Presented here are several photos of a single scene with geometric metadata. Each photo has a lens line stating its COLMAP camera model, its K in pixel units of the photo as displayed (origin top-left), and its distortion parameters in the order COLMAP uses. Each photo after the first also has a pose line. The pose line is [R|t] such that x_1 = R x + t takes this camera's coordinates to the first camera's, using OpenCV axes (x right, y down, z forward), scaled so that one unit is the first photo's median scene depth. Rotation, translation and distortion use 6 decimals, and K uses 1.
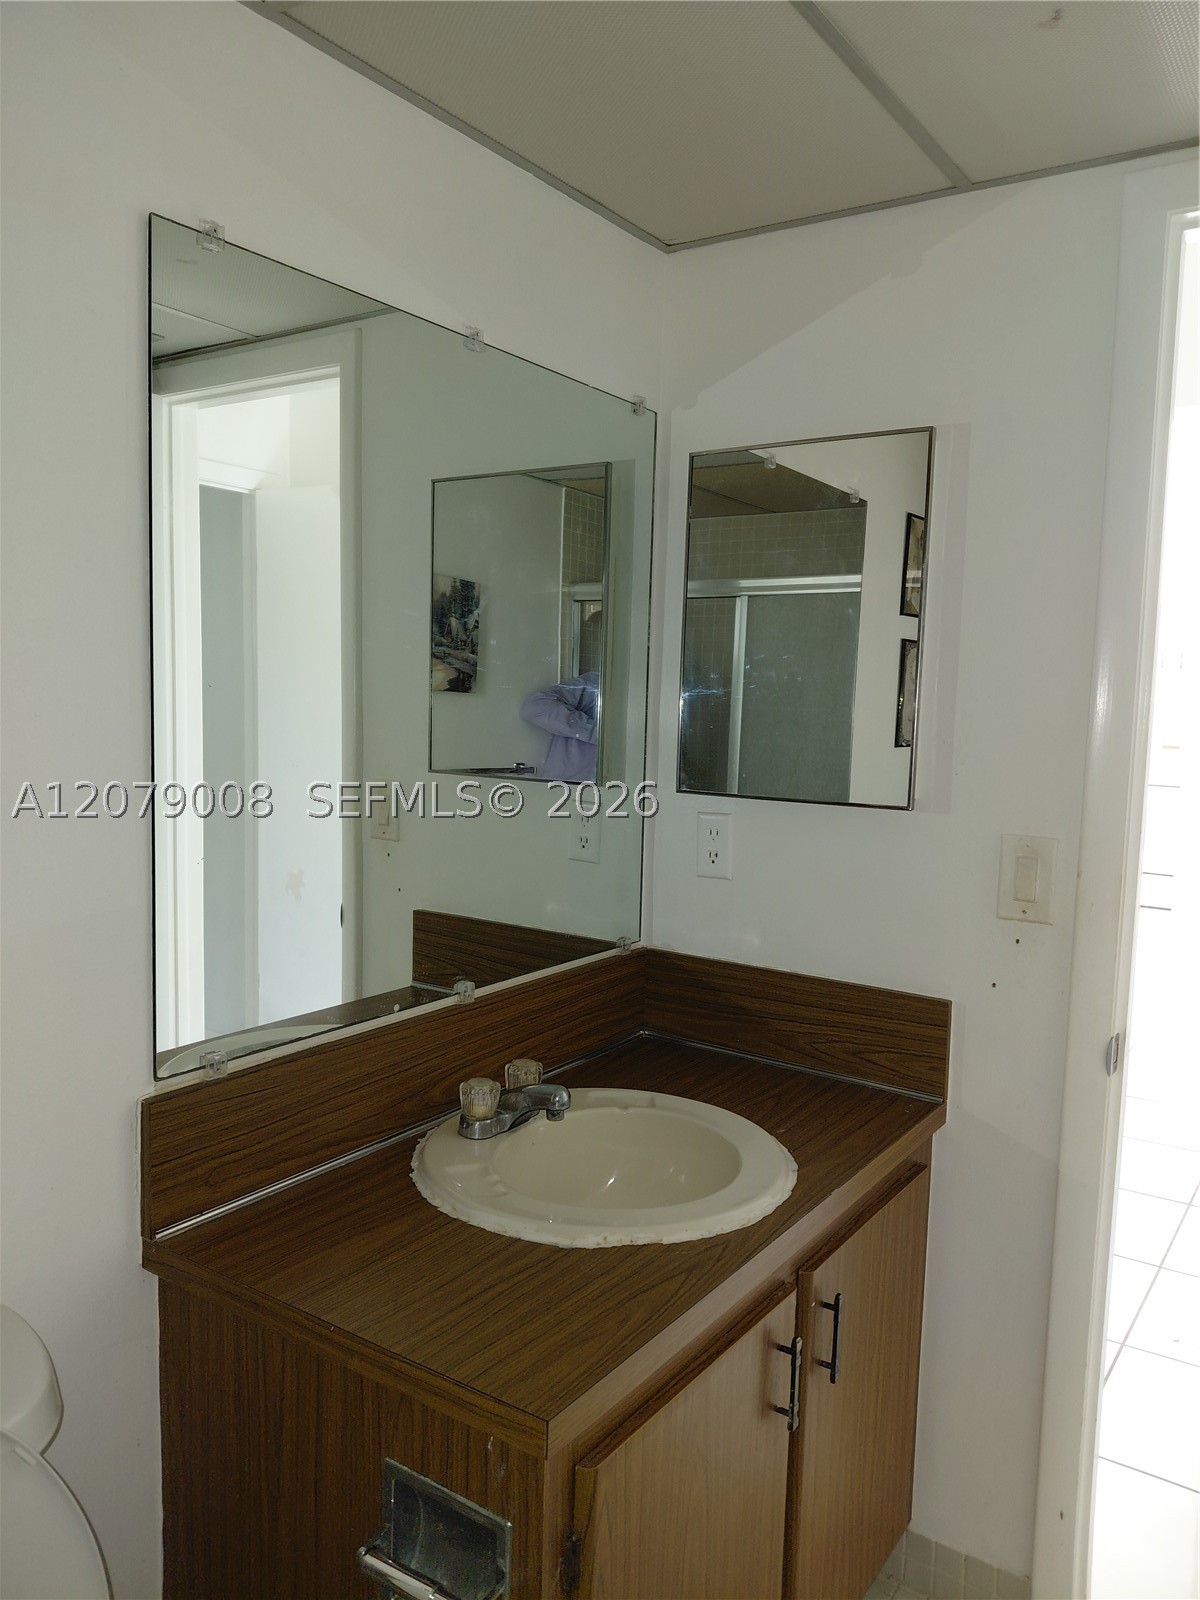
lens RADIAL K [[1190.2, 0, 599.4], [0, 1190.2, 803.9], [0, 0, 1]] dist [0.003502, -0.008842]
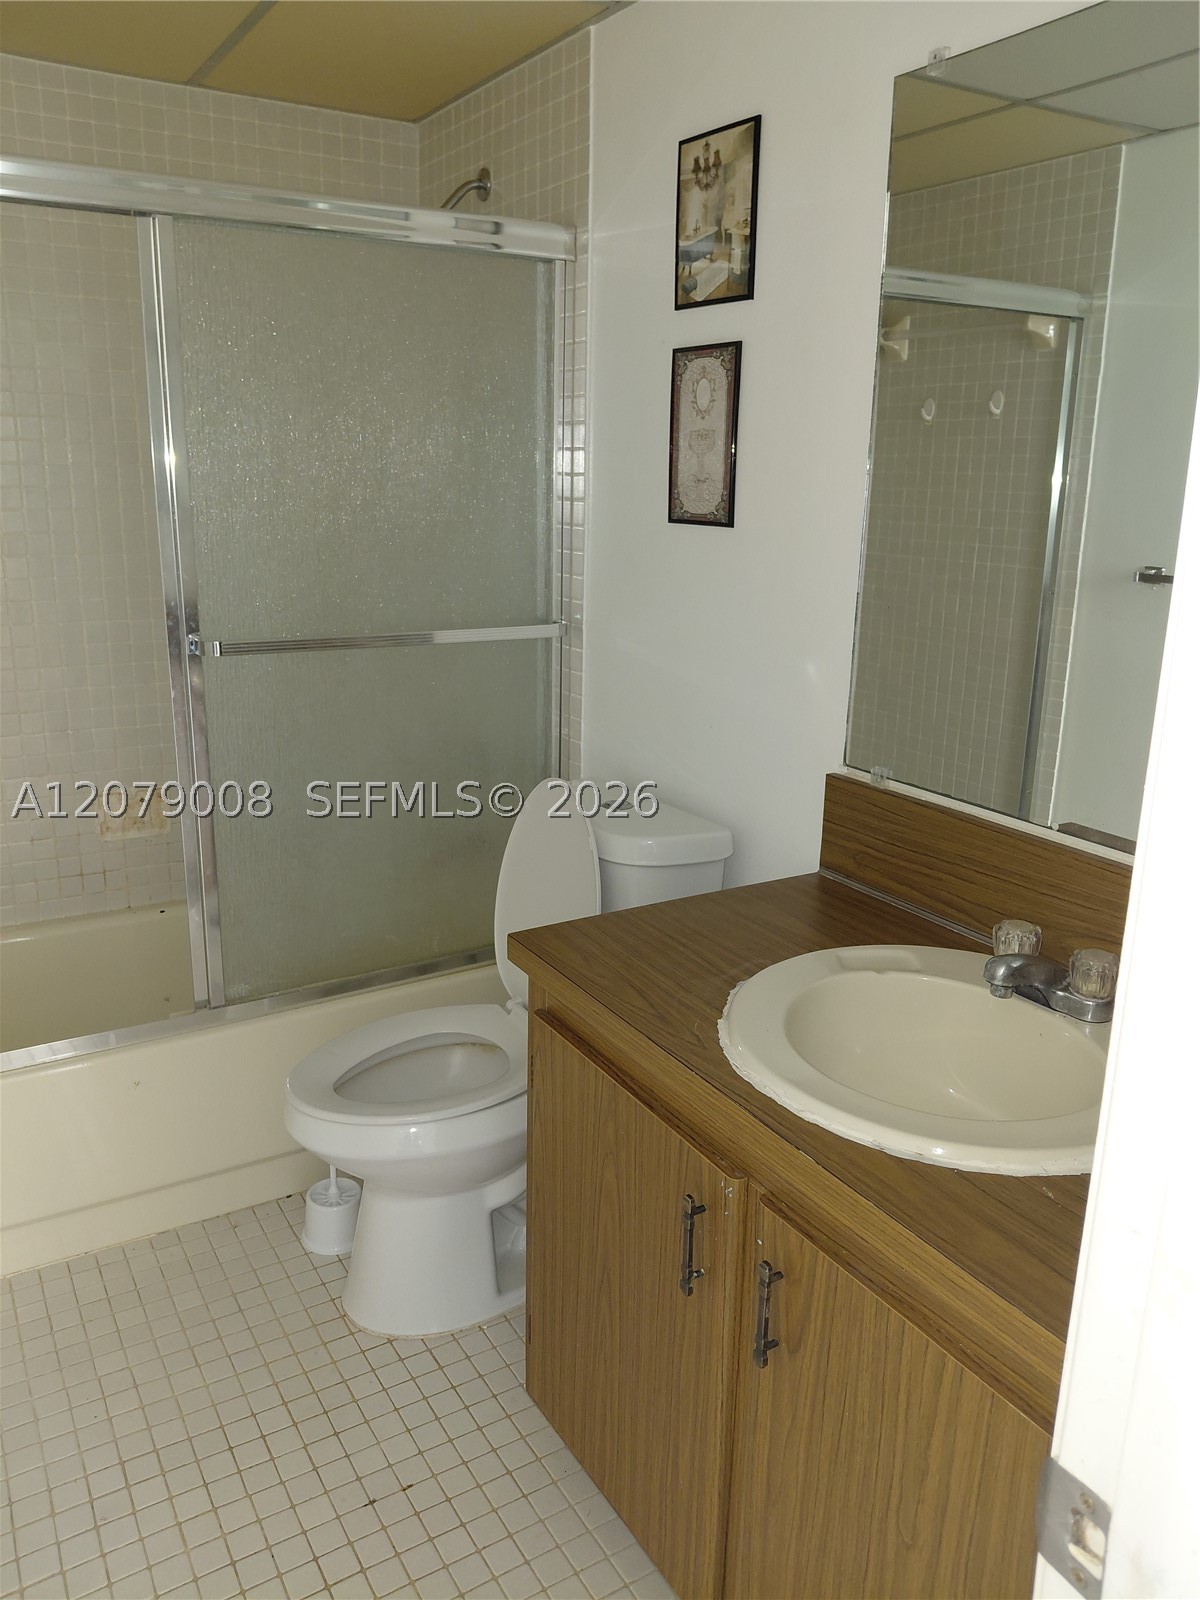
lens RADIAL K [[1190.2, 0, 596.4], [0, 1190.2, 799.2], [0, 0, 1]] dist [0.003502, -0.008842]
pose [[-0.416055, 0.211020, -0.884516, 0.862244], [-0.107827, 0.954391, 0.278409, -0.071532], [0.902924, 0.211208, -0.374326, 1.128153]]
